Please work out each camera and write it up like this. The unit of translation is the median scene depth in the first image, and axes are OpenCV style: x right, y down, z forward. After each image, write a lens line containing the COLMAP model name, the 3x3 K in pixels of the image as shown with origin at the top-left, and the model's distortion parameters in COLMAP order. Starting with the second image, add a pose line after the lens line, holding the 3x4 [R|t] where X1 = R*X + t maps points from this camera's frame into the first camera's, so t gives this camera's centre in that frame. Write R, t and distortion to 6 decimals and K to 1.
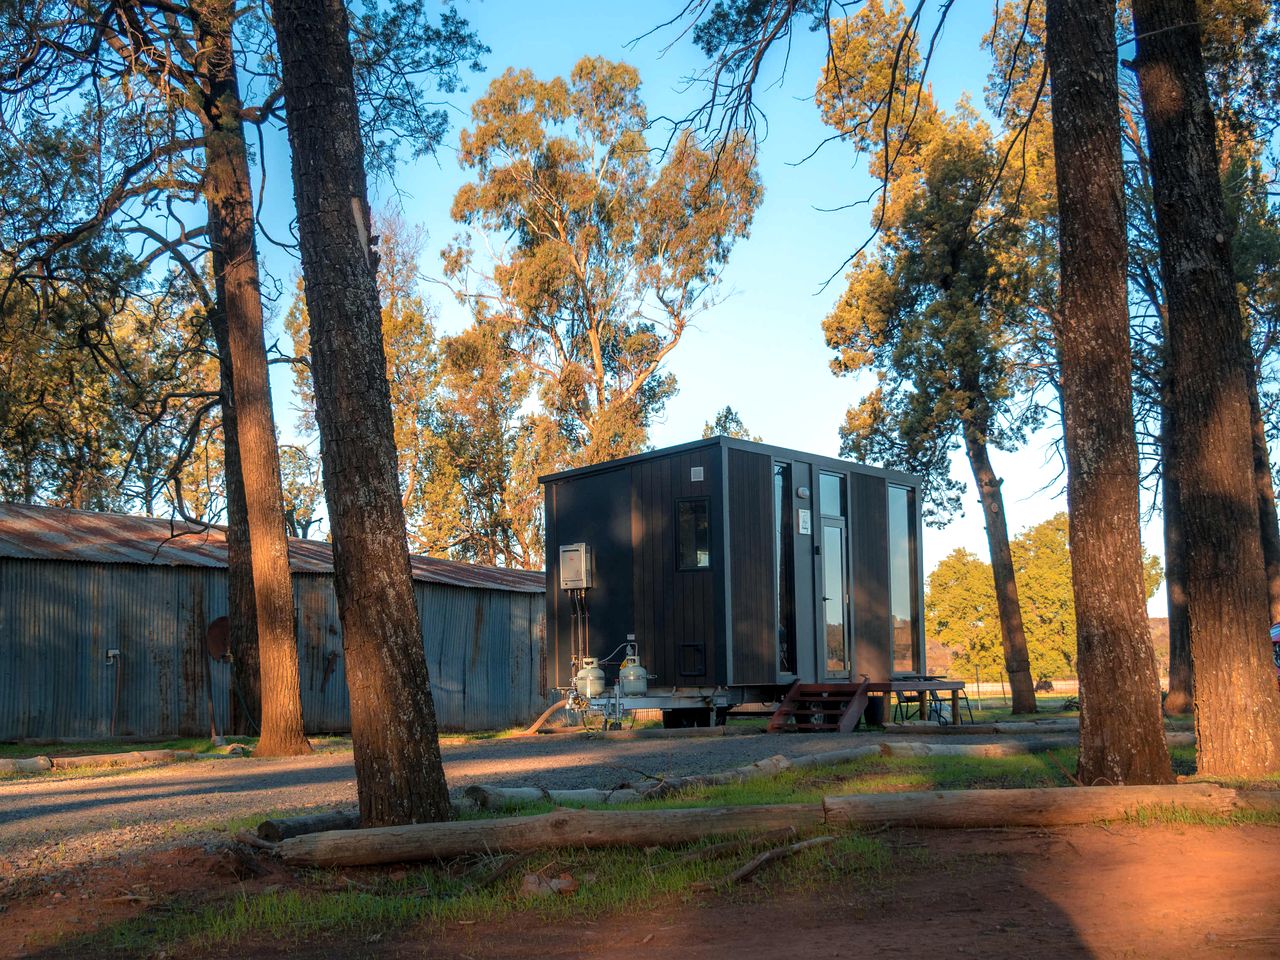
lens RADIAL K [[2138.5, 0, 640.0], [0, 2138.5, 480.0], [0, 0, 1]] dist [0.000114, 0.180595]
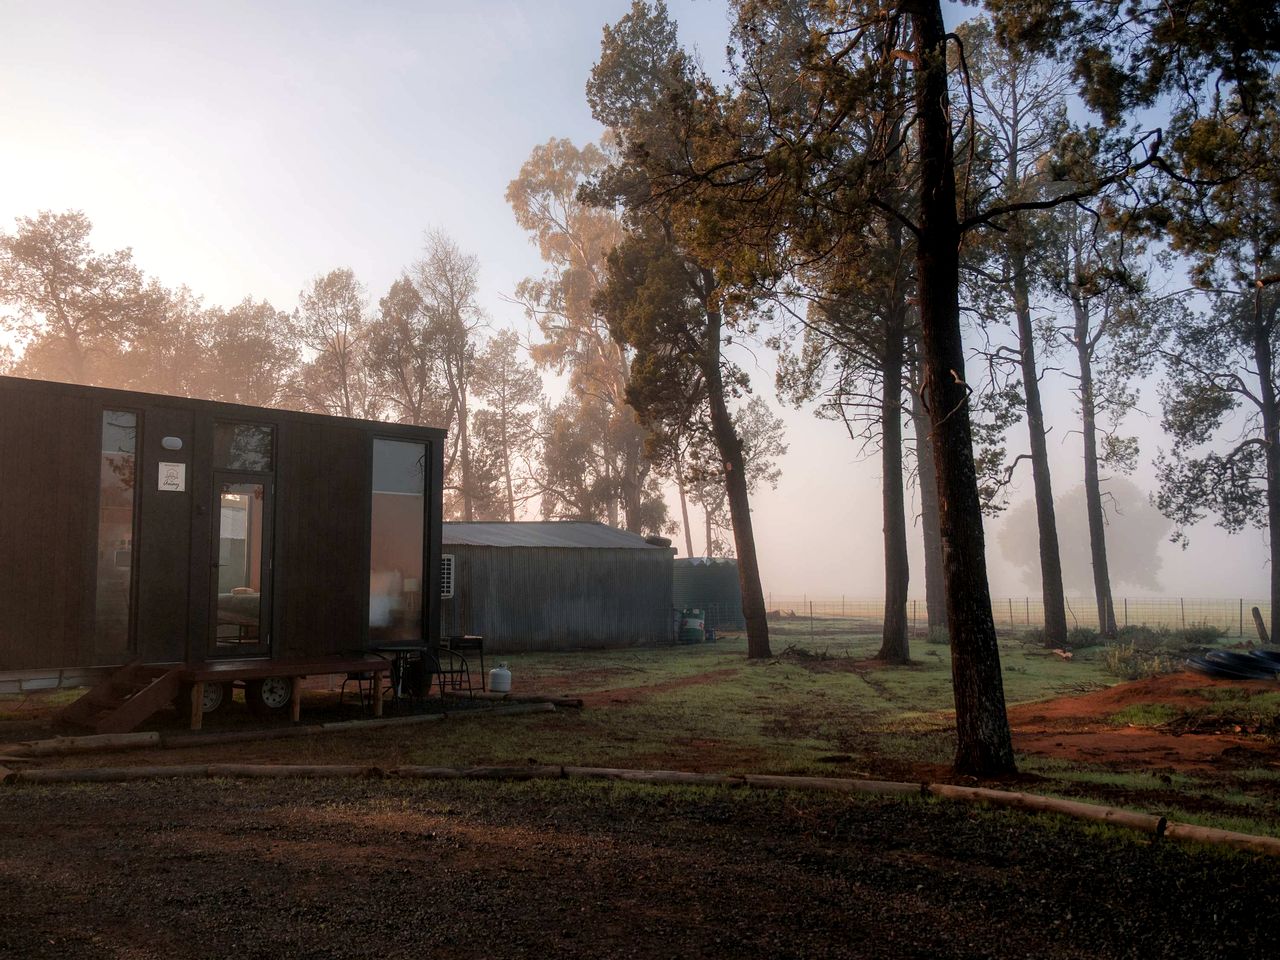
lens RADIAL K [[1297.3, 0, 640.0], [0, 1297.3, 480.0], [0, 0, 1]] dist [0.004412, 0.006742]
pose [[0.981078, 0.008264, -0.193434, 0.226820], [-0.004373, 0.999780, 0.020532, 0.005663], [0.193561, -0.019298, 0.980898, 0.321316]]
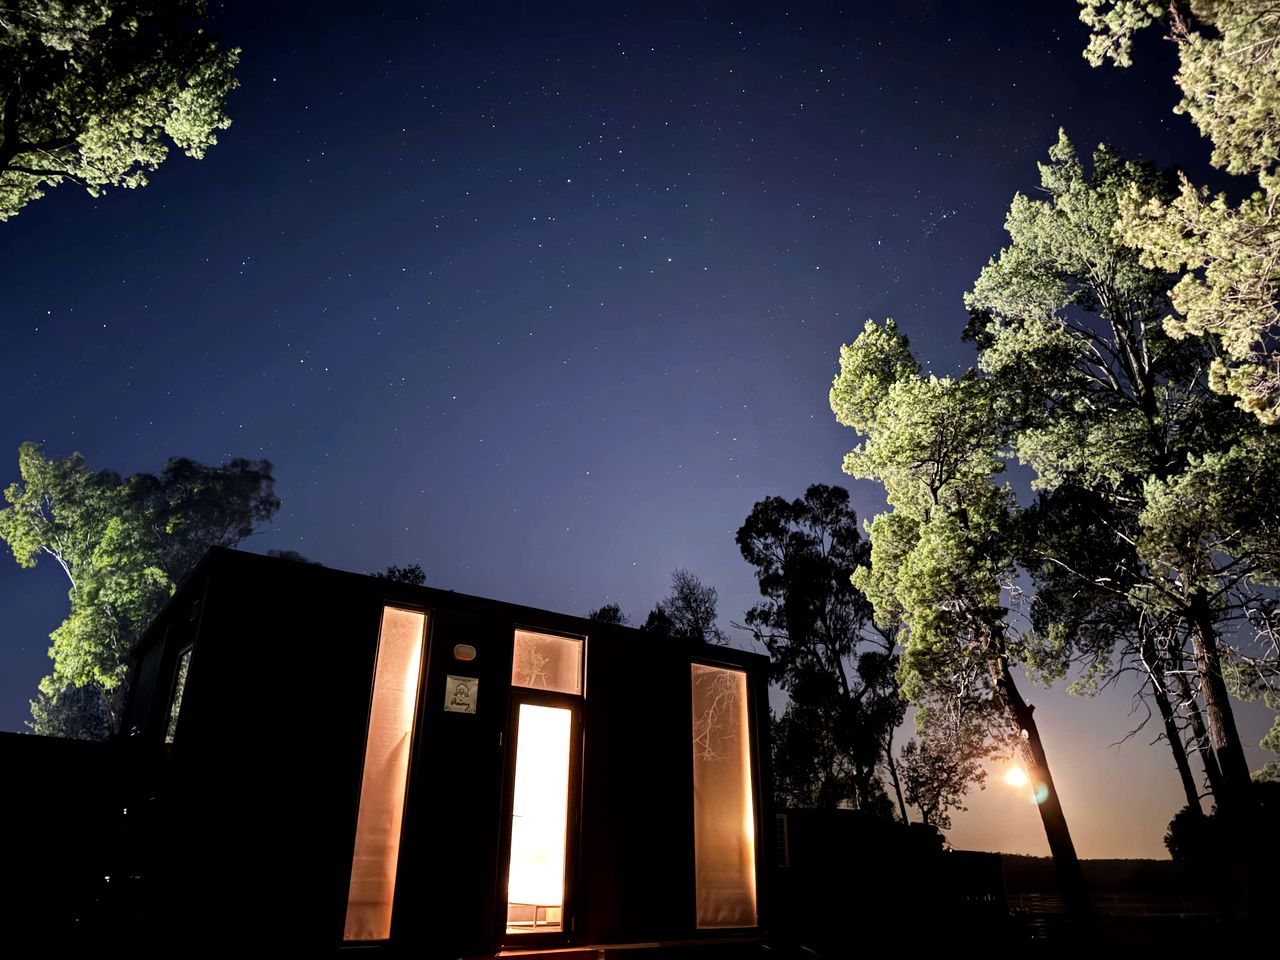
lens RADIAL K [[913.7, 0, 632.5], [0, 913.7, 440.1], [0, 0, 1]] dist [0.111359, -0.258611]
pose [[0.927058, -0.143317, -0.346443, 0.151281], [0.015533, 0.937942, -0.346443, 0.028740], [0.374595, 0.315791, 0.871754, 0.452777]]
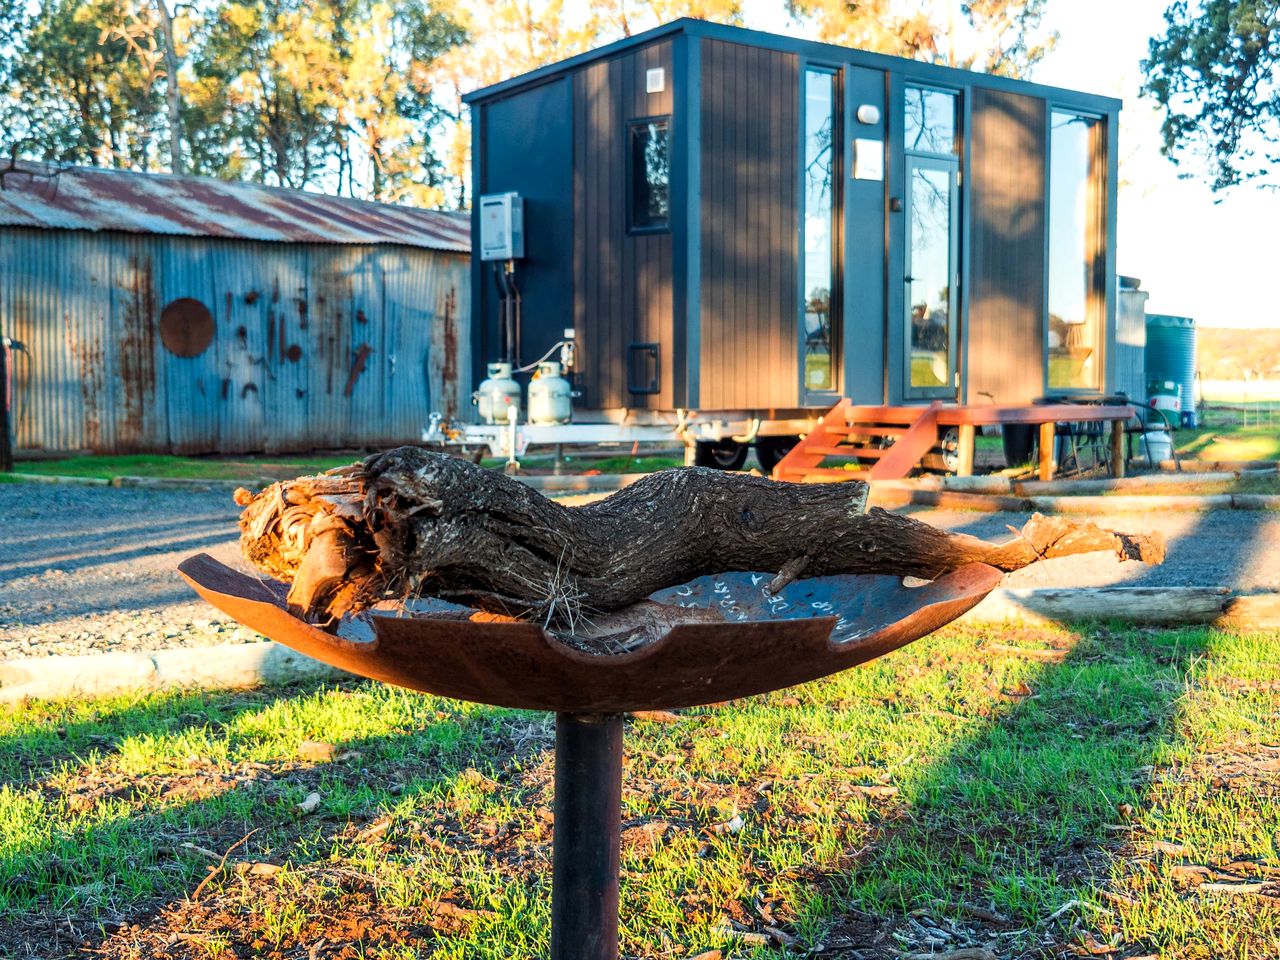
lens RADIAL K [[2046.1, 0, 593.0], [0, 2046.1, 455.9], [0, 0, 1]] dist [-0.001446, 0.110936]
pose [[0.964520, 0.030733, -0.262216, 0.100463], [0.005586, 0.990604, 0.136650, 0.014364], [0.263952, -0.133266, 0.955285, 0.229175]]
